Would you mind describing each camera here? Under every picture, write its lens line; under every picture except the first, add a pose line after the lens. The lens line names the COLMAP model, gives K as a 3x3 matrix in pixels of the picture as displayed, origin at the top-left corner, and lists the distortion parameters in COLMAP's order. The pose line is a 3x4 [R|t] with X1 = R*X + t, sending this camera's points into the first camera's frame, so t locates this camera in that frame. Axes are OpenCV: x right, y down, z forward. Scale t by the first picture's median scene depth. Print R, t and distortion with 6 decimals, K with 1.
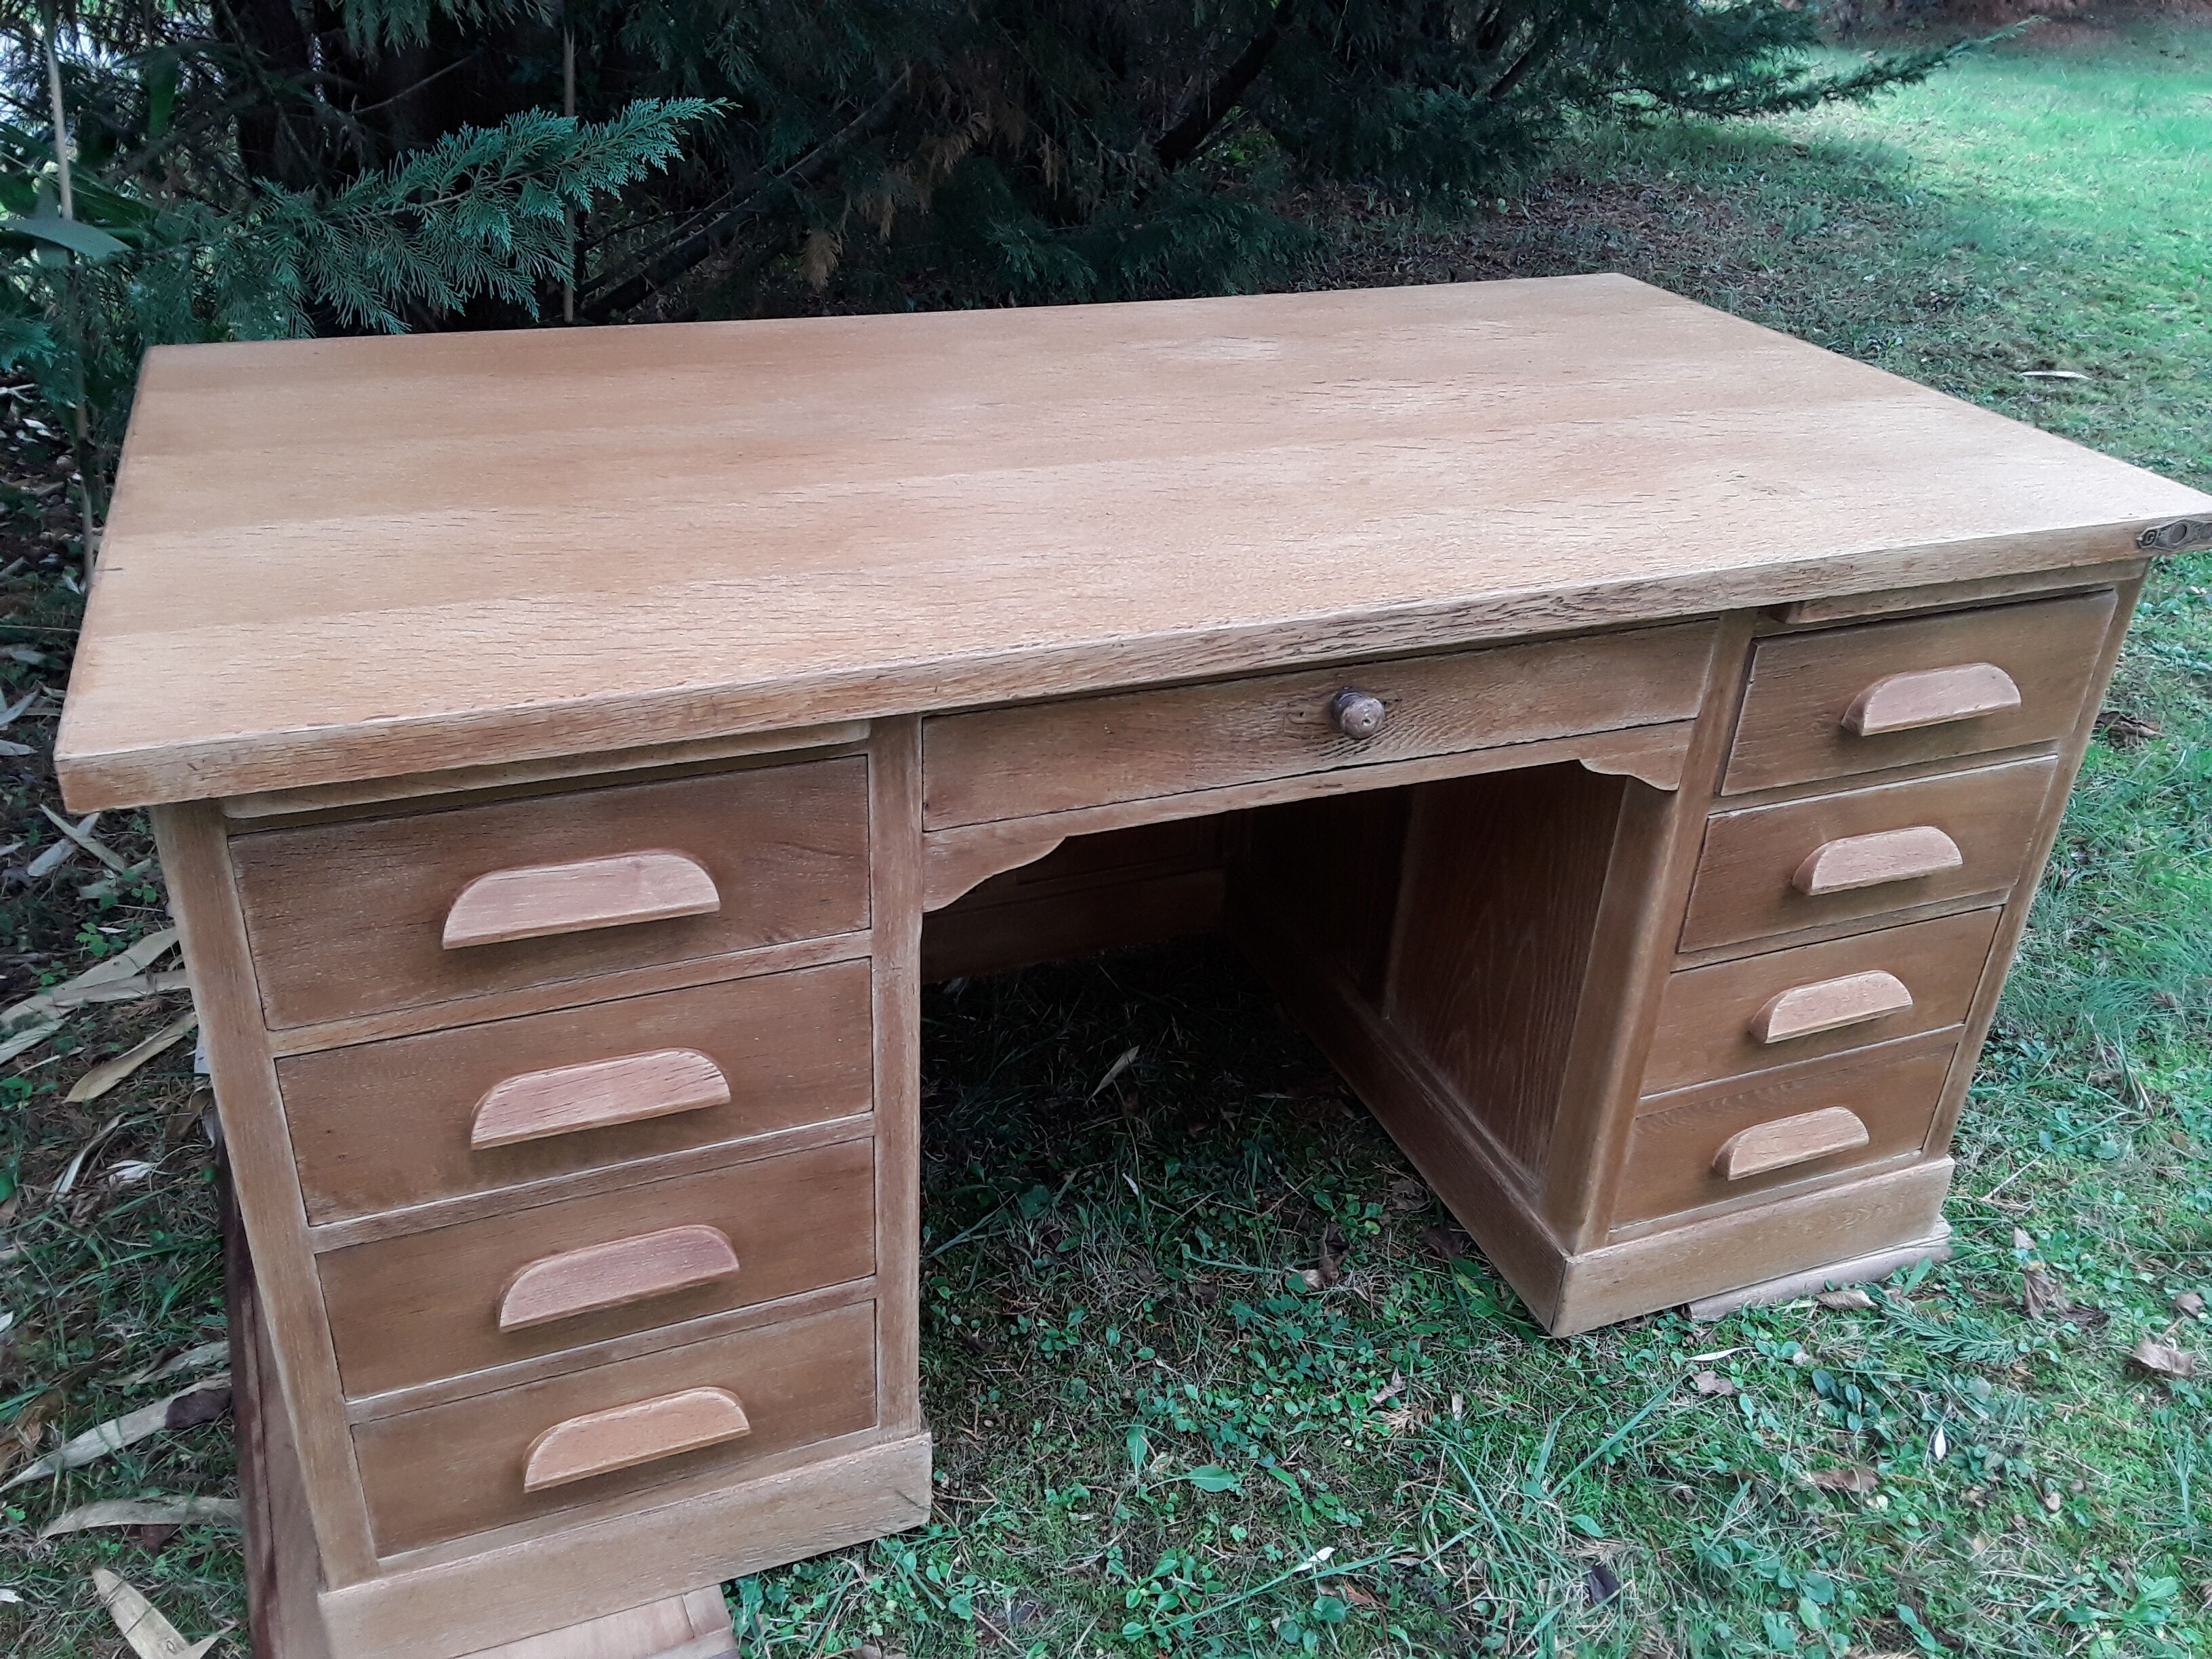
lens RADIAL K [[1766.6, 0, 1094.7], [0, 1766.6, 794.6], [0, 0, 1]] dist [0.135405, -0.207471]
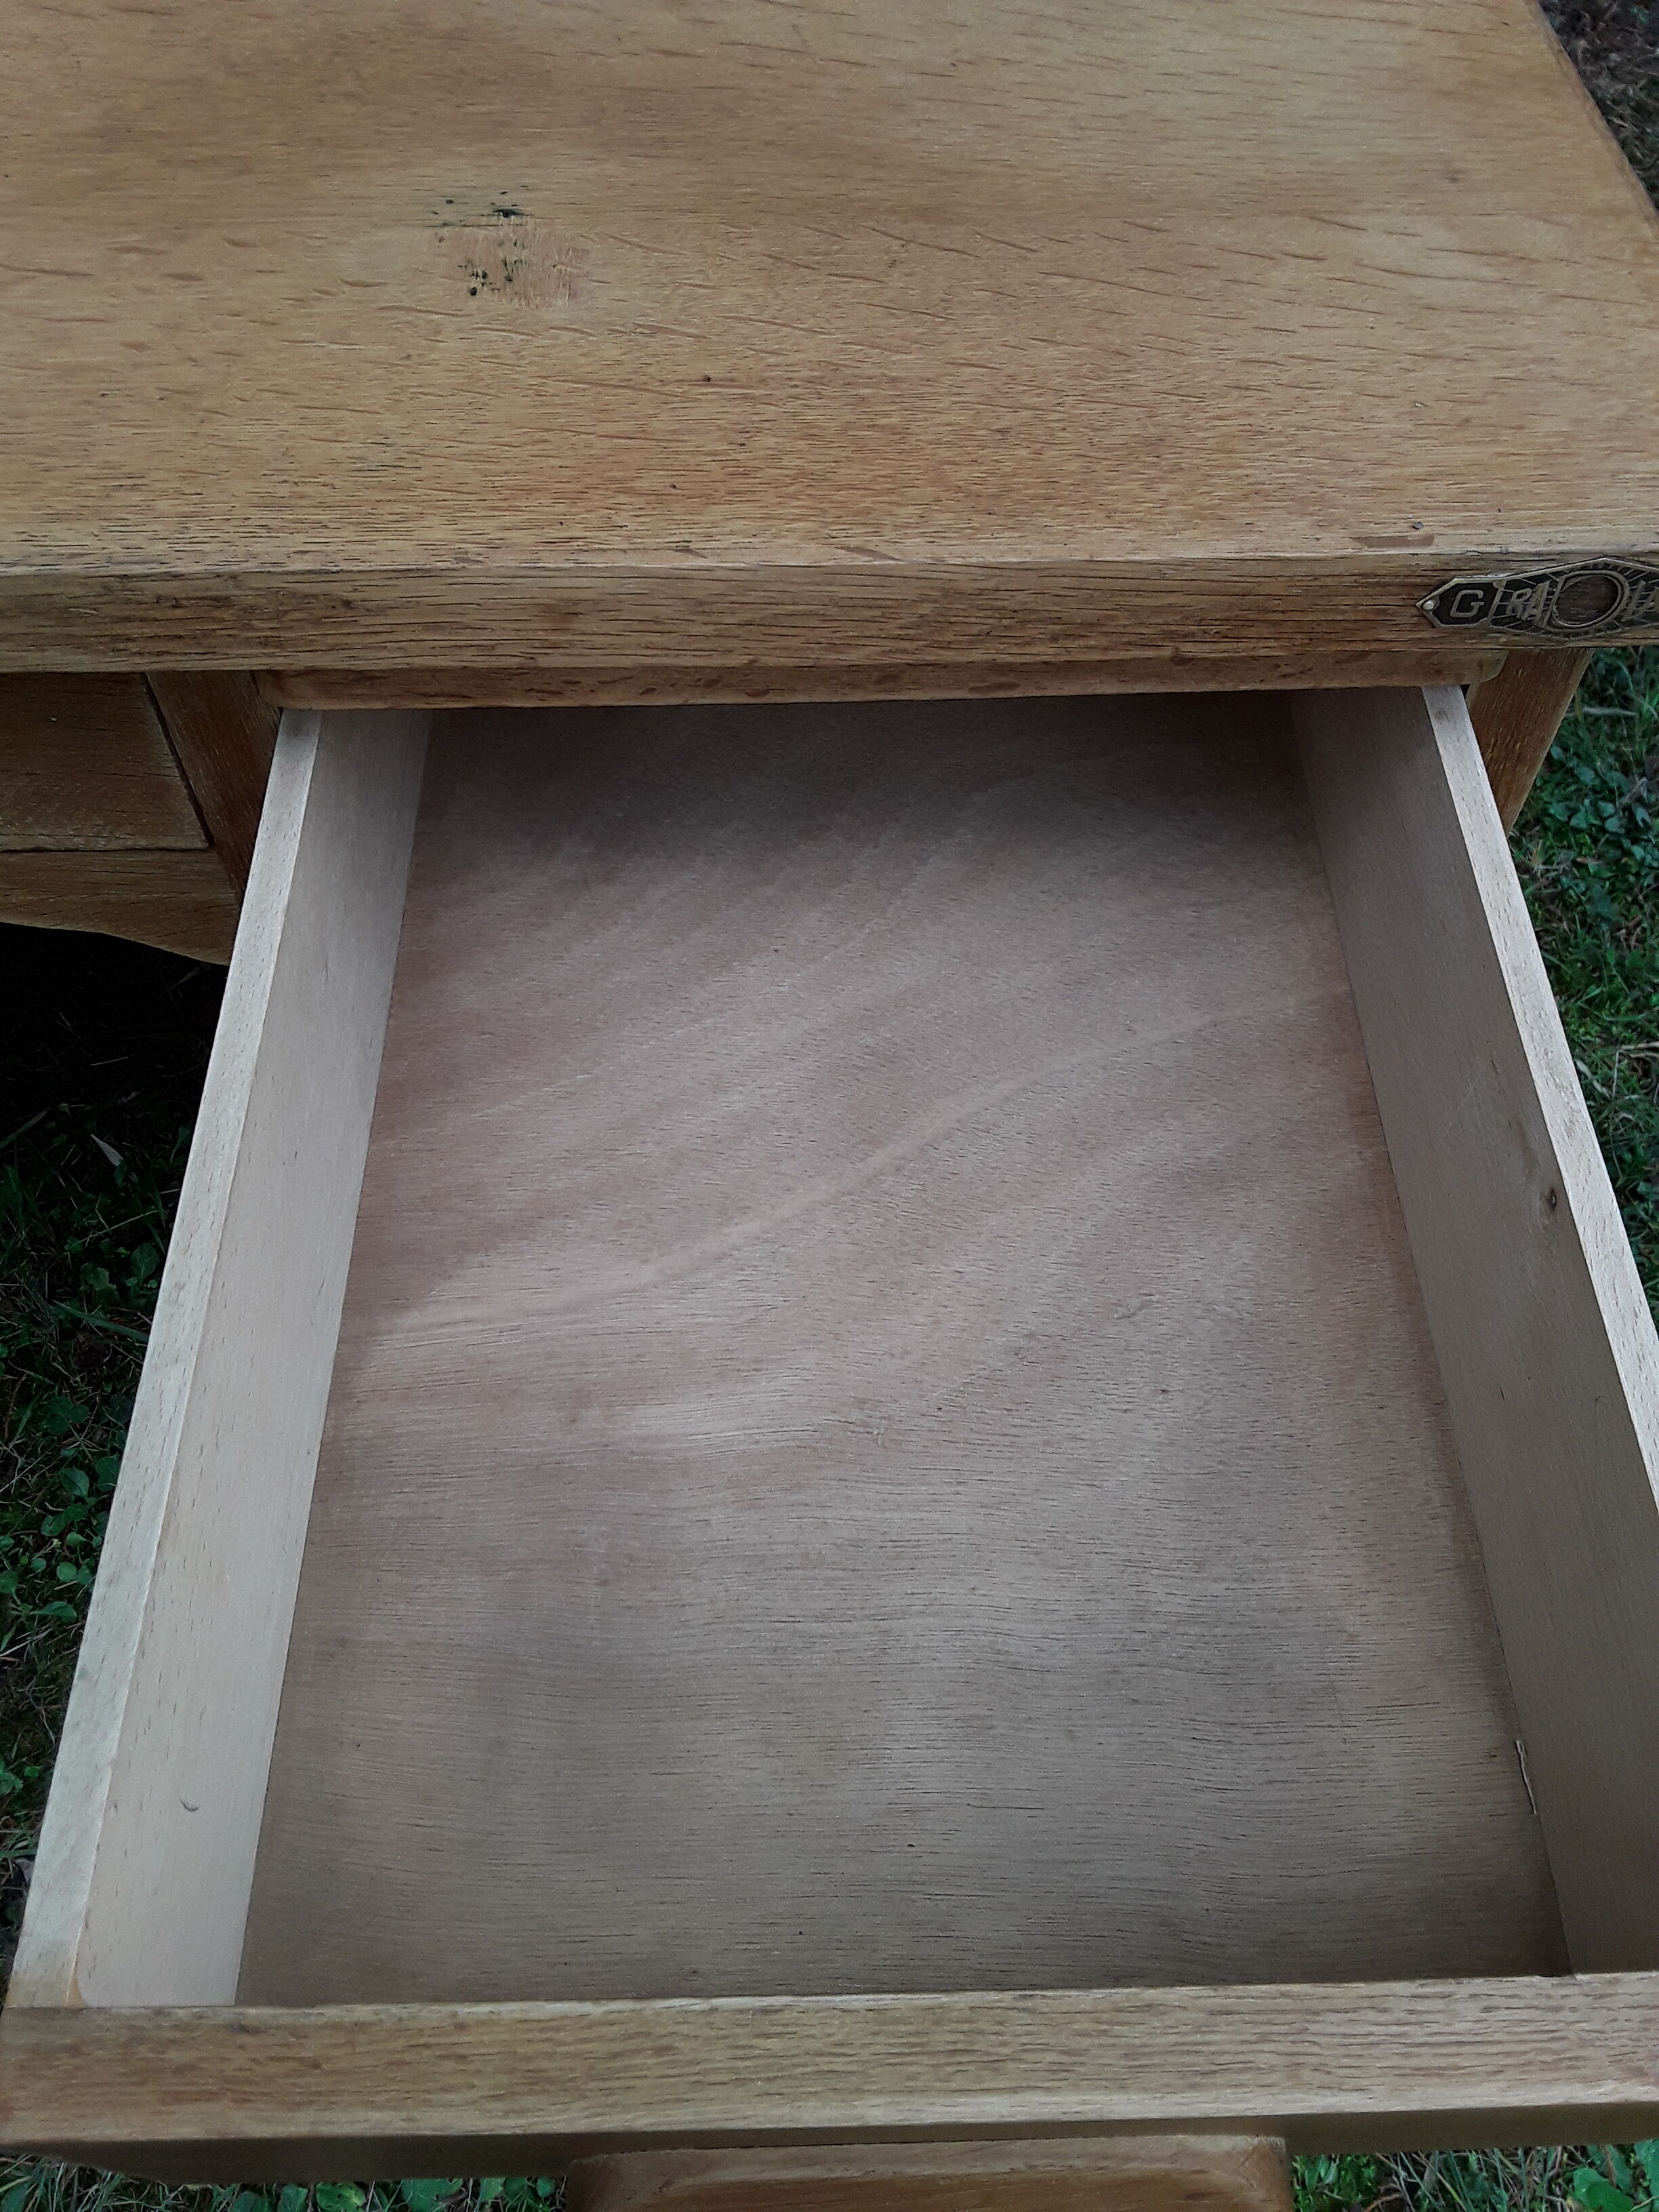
lens RADIAL K [[1766.6, 0, 829.5], [0, 1766.6, 1106.0], [0, 0, 1]] dist [0.135405, -0.207471]
pose [[0.938877, 0.255777, -0.230407, 0.589706], [-0.127025, 0.879467, 0.458697, -0.204571], [0.319959, -0.401392, 0.858202, 0.652127]]
